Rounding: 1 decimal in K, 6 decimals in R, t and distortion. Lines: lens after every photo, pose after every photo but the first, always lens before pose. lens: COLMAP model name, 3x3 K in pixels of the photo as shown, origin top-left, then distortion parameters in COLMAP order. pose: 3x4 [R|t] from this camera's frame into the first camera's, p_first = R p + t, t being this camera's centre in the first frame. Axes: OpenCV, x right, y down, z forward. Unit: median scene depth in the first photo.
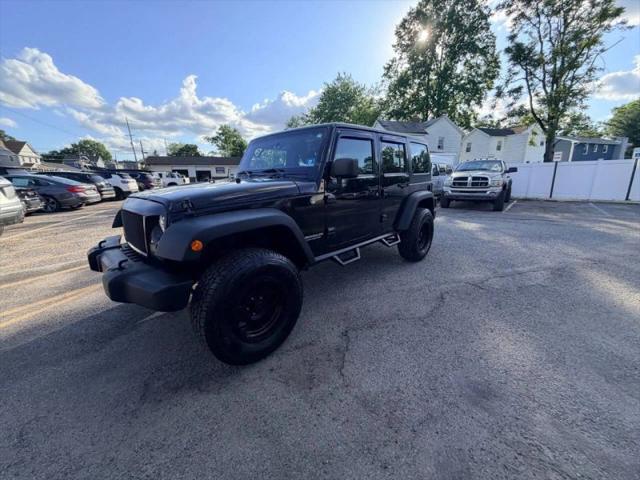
lens RADIAL K [[254.1, 0, 319.0], [0, 254.1, 238.9], [0, 0, 1]] dist [-0.000278, 0.000295]
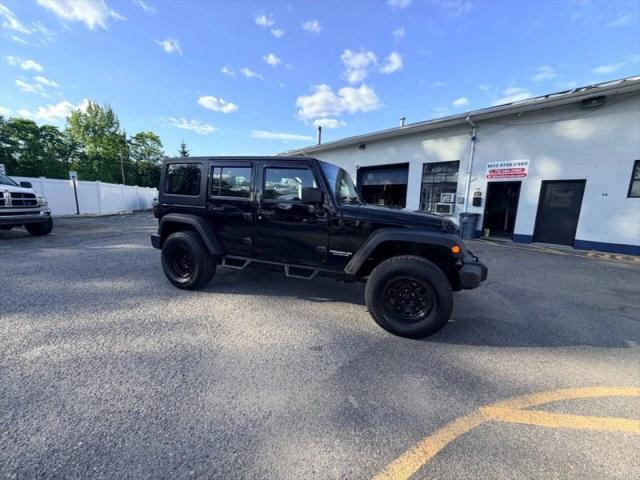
lens RADIAL K [[254.1, 0, 318.9], [0, 254.1, 241.8], [0, 0, 1]] dist [-0.000278, 0.000295]
pose [[-0.367310, -0.150940, 0.917769, -0.150798], [0.189971, 0.953768, 0.232890, -0.044129], [-0.910491, 0.259893, -0.321655, 0.184600]]
